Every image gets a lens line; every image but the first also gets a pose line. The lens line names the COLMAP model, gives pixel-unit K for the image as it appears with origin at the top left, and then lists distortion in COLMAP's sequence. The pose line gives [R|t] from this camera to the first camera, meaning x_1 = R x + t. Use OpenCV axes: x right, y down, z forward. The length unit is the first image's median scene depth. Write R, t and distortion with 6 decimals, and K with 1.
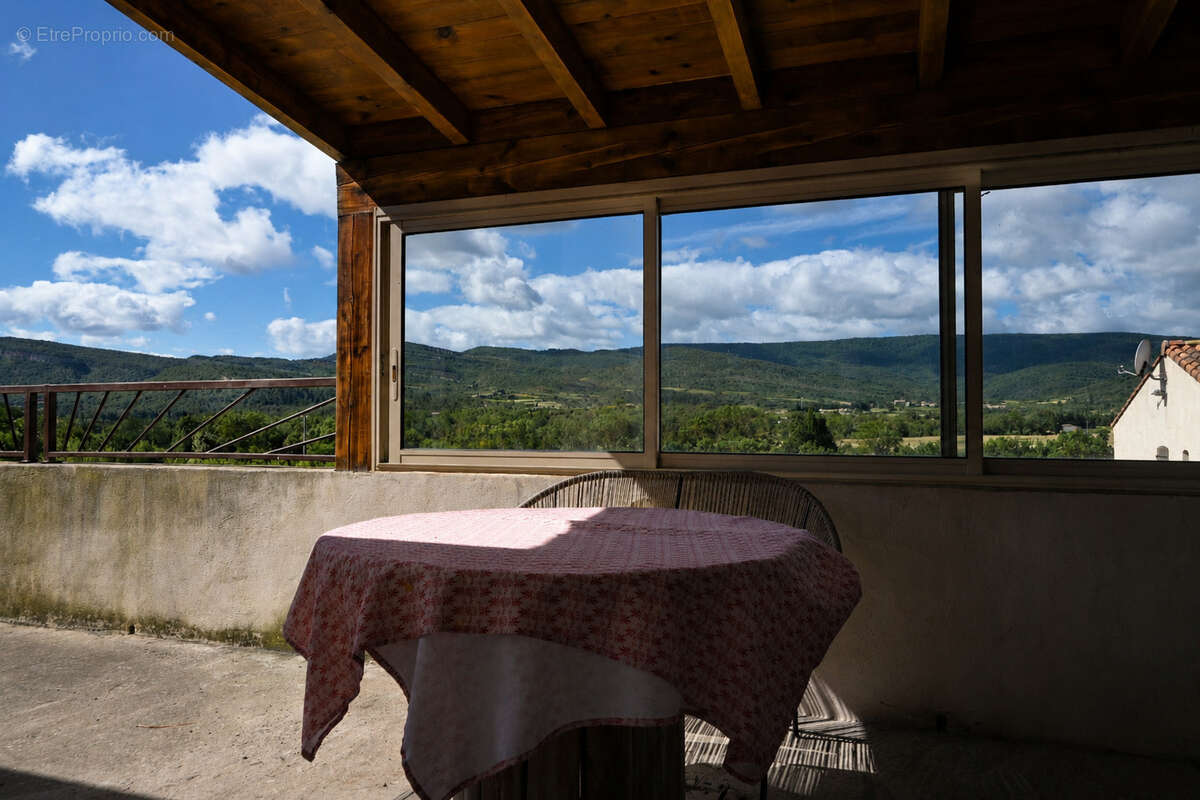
lens RADIAL K [[811.4, 0, 607.4], [0, 811.4, 396.0], [0, 0, 1]] dist [-0.012591, 0.001721]
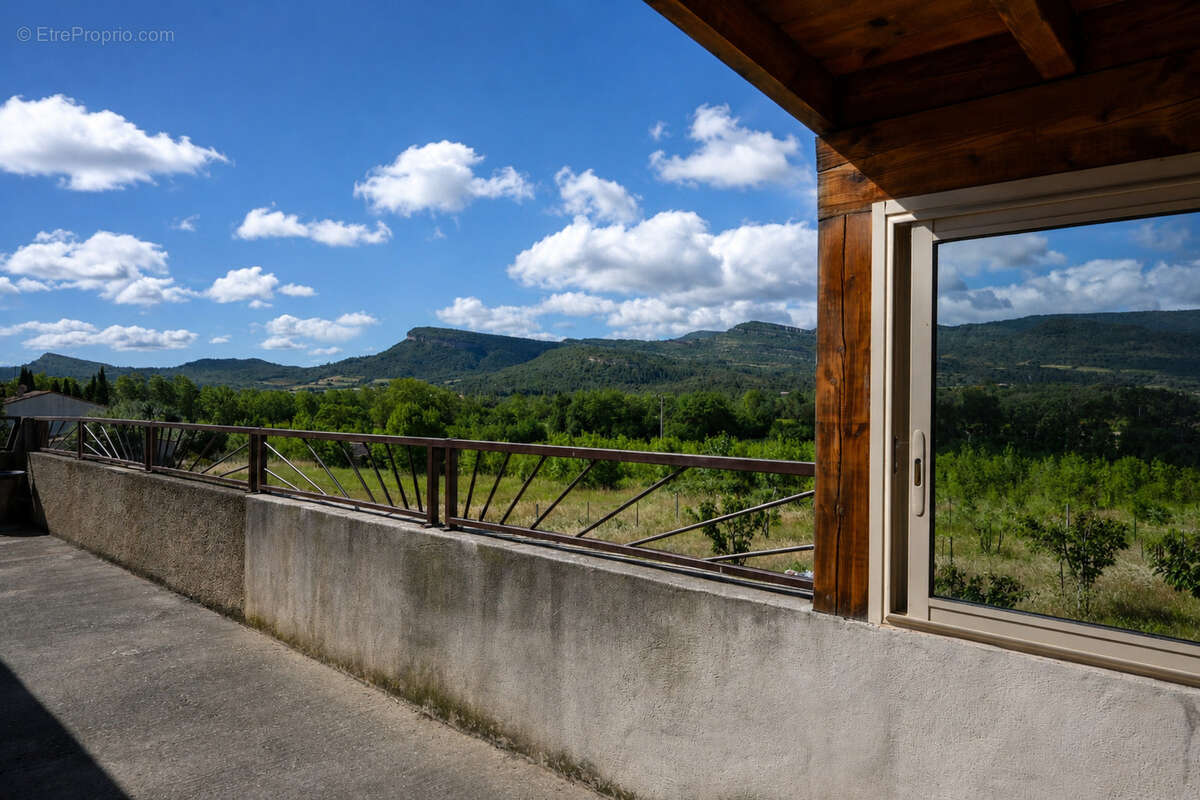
lens RADIAL K [[811.4, 0, 601.8], [0, 811.4, 402.0], [0, 0, 1]] dist [-0.012591, 0.001721]
pose [[0.909253, 0.012582, -0.416055, -0.214117], [0.001614, 0.999429, 0.033750, -0.096553], [0.416242, -0.031359, 0.908713, 0.326256]]
